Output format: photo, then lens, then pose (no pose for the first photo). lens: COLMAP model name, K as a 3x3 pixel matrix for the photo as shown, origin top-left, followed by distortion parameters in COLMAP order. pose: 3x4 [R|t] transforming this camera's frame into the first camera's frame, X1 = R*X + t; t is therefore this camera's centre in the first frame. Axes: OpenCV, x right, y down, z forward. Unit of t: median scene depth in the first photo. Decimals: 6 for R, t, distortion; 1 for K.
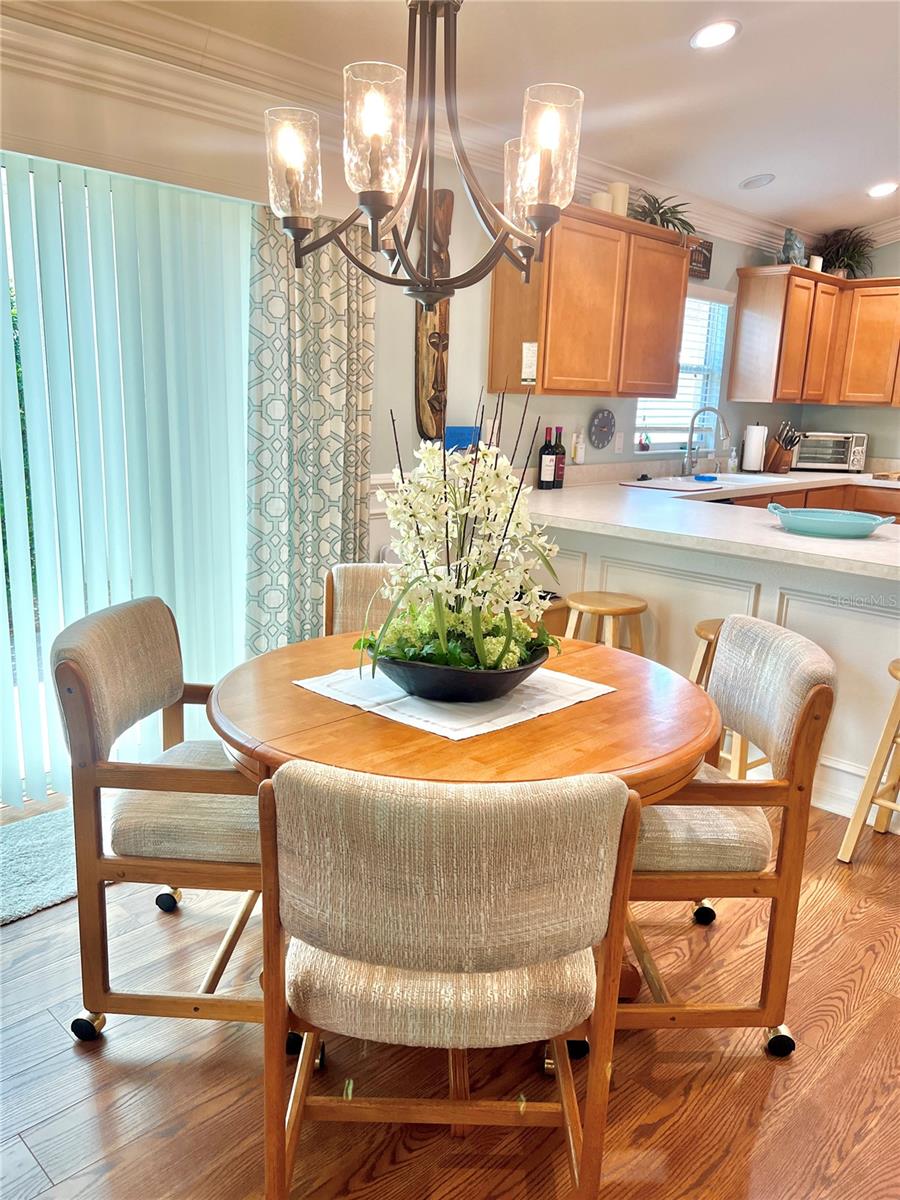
lens RADIAL K [[903.7, 0, 450.1], [0, 903.7, 617.3], [0, 0, 1]] dist [0.077656, -0.135034]
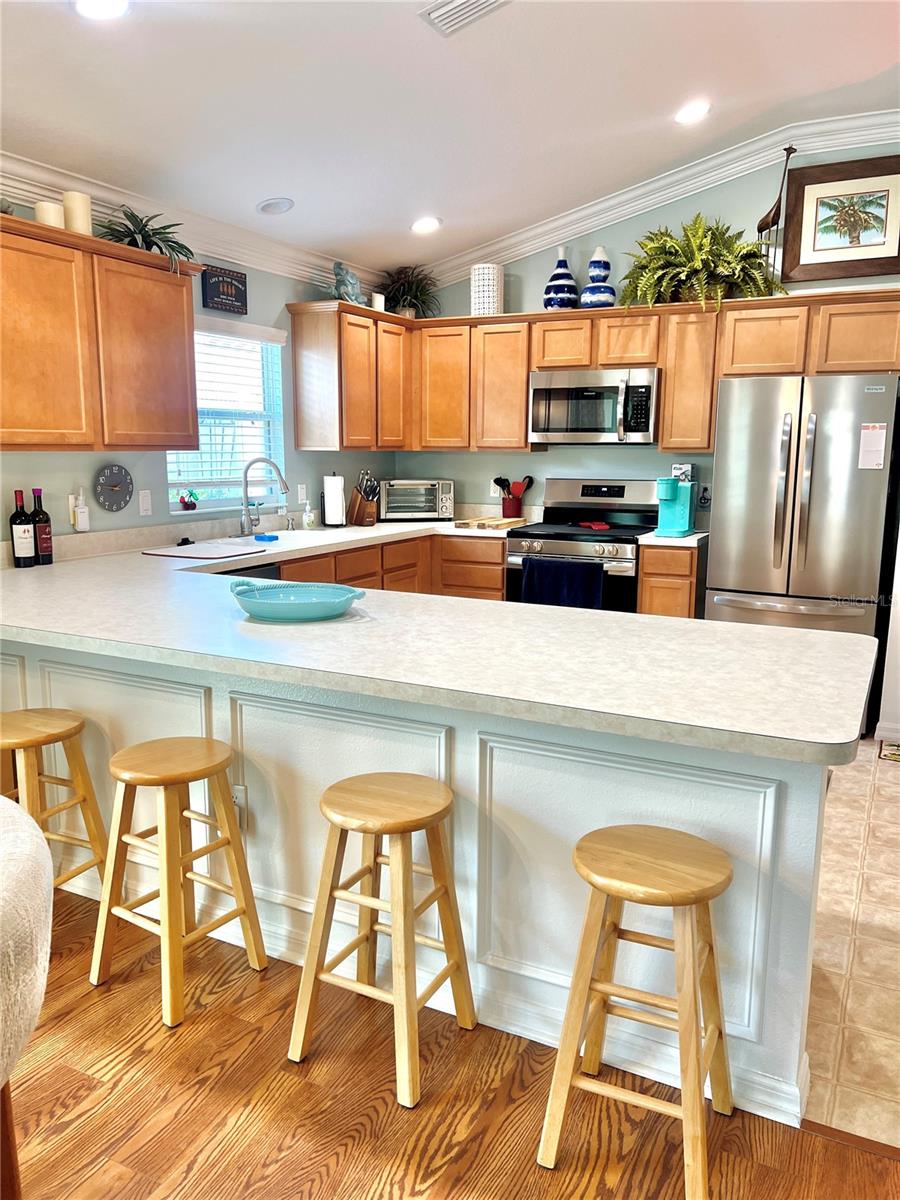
lens RADIAL K [[903.7, 0, 450.1], [0, 903.7, 617.3], [0, 0, 1]] dist [0.077656, -0.135034]
pose [[0.953512, -0.083490, 0.289560, 0.228598], [0.096809, 0.994790, -0.031955, -0.037651], [-0.285384, 0.058502, 0.956626, 0.139012]]
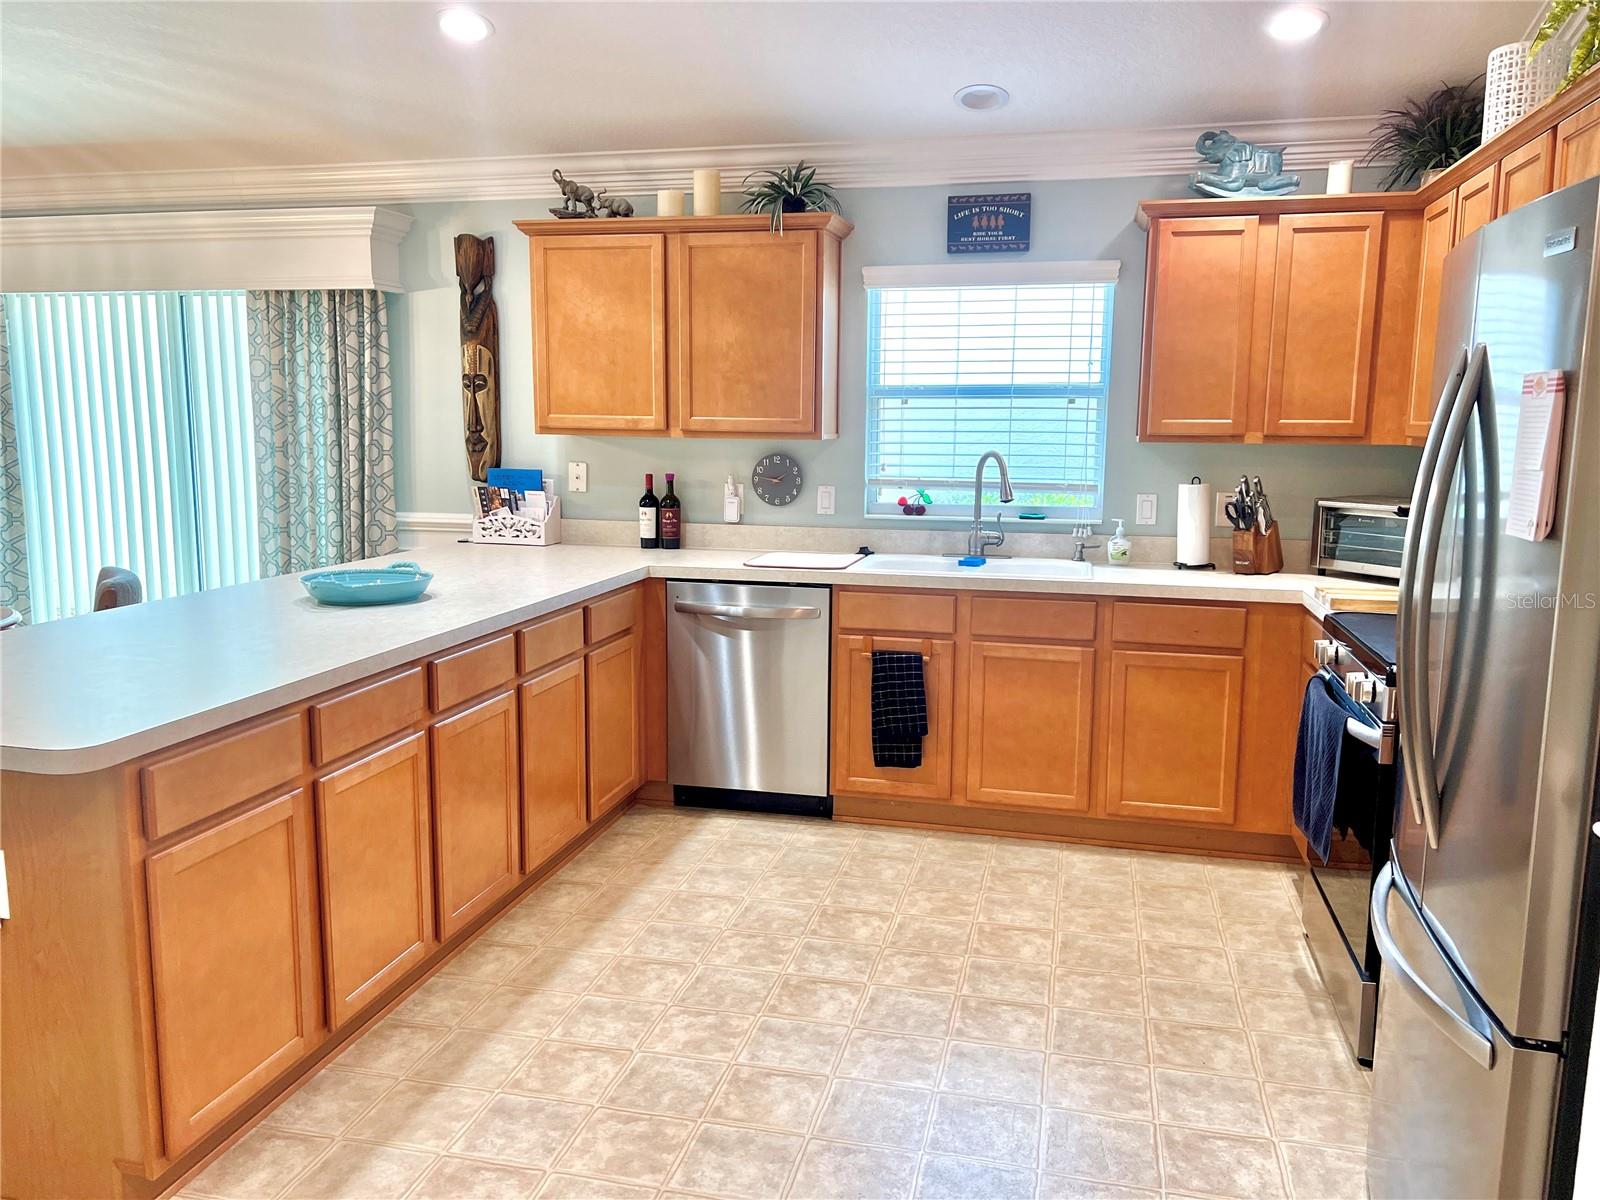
lens RADIAL K [[1178.4, 0, 800.0], [0, 1178.4, 600.0], [0, 0, 1]] dist [0.087665, -0.116673]
pose [[0.500040, 0.099926, -0.860218, 1.109434], [-0.200016, 0.979790, -0.002452, -0.122841], [0.842588, 0.173283, 0.509921, 0.591858]]
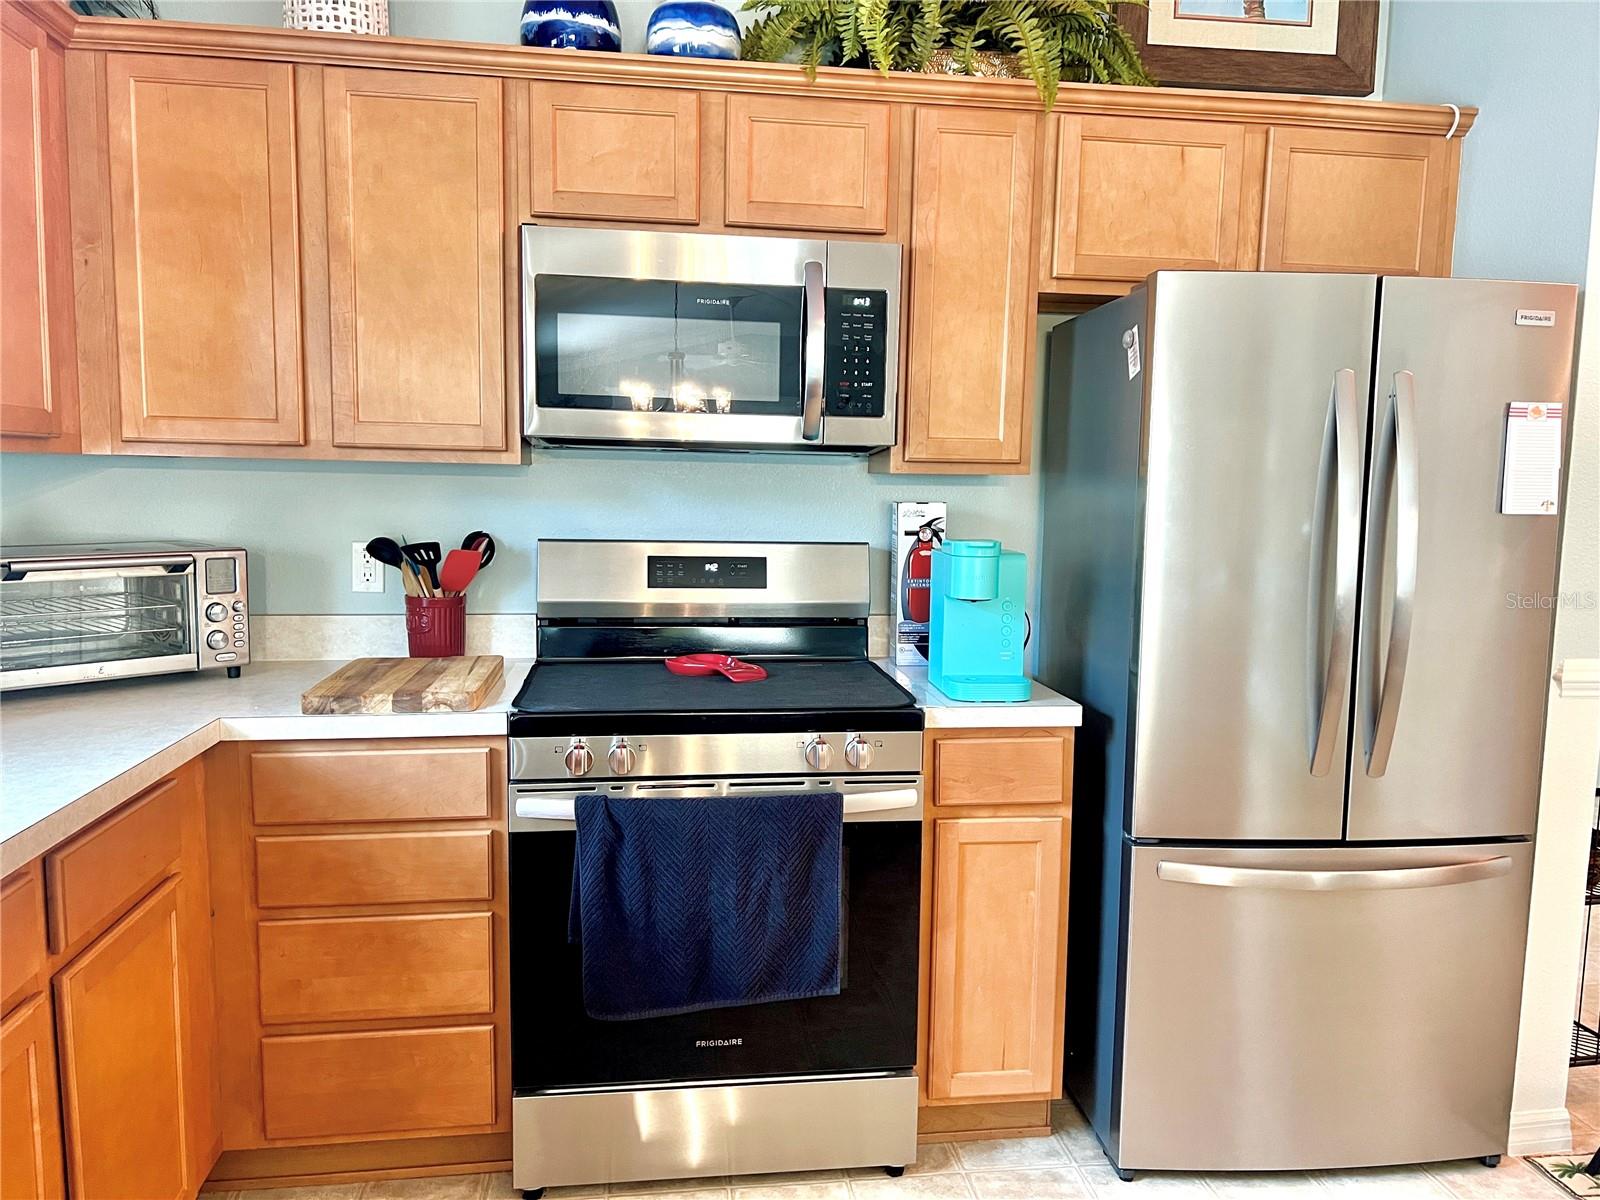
lens RADIAL K [[1178.4, 0, 800.0], [0, 1178.4, 600.0], [0, 0, 1]] dist [0.087665, -0.116673]
pose [[0.609079, -0.103799, 0.786288, 0.352210], [0.192183, 0.981169, -0.019344, -0.193589], [-0.769473, 0.162893, 0.617558, 0.846420]]
